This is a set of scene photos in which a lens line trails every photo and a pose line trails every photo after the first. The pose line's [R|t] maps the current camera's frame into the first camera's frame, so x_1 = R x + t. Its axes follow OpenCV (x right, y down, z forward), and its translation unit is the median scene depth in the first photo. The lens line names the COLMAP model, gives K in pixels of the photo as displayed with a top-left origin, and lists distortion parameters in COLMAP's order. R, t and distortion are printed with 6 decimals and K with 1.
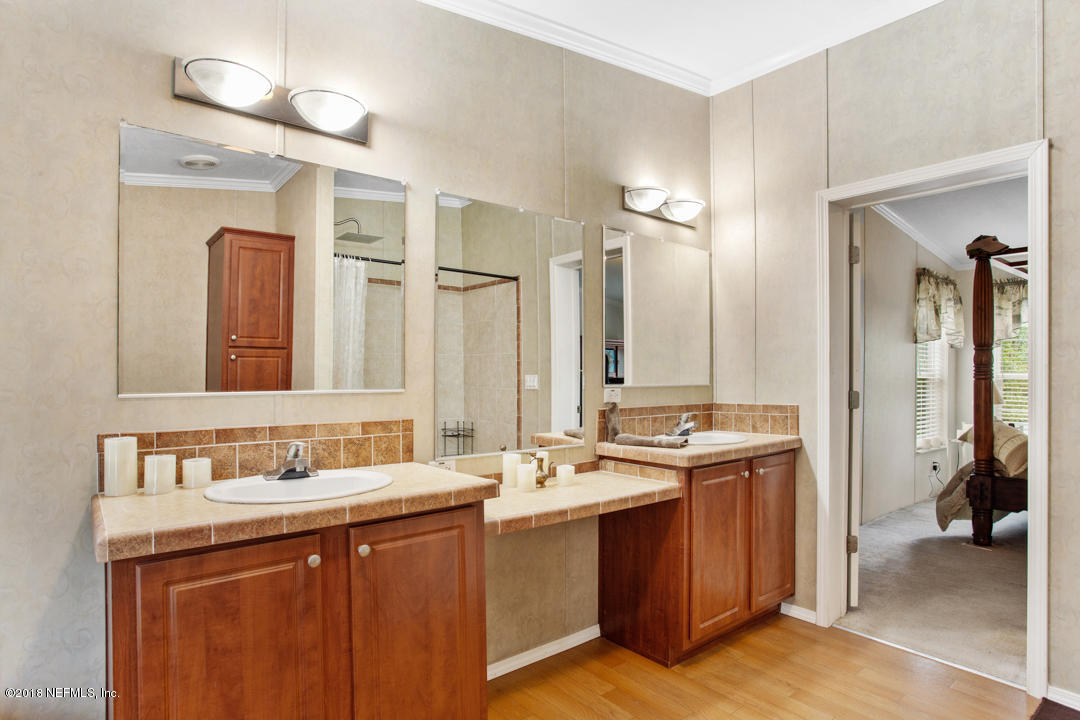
lens RADIAL K [[530.6, 0, 540.5], [0, 530.6, 376.1], [0, 0, 1]] dist [-0.069868, 0.027021]
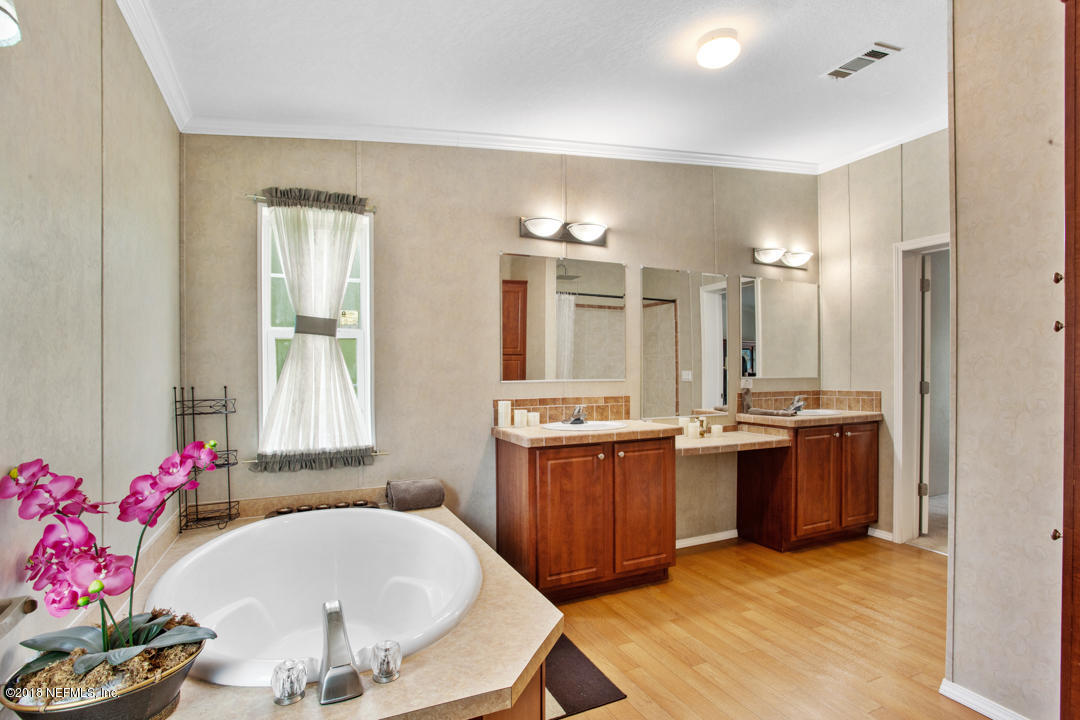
lens RADIAL K [[530.6, 0, 540.5], [0, 530.6, 376.1], [0, 0, 1]] dist [-0.069868, 0.027021]
pose [[0.969509, -0.000911, -0.245056, -0.080287], [0.002998, 0.999962, 0.008145, -0.000975], [0.245039, -0.008631, 0.969475, -0.704313]]
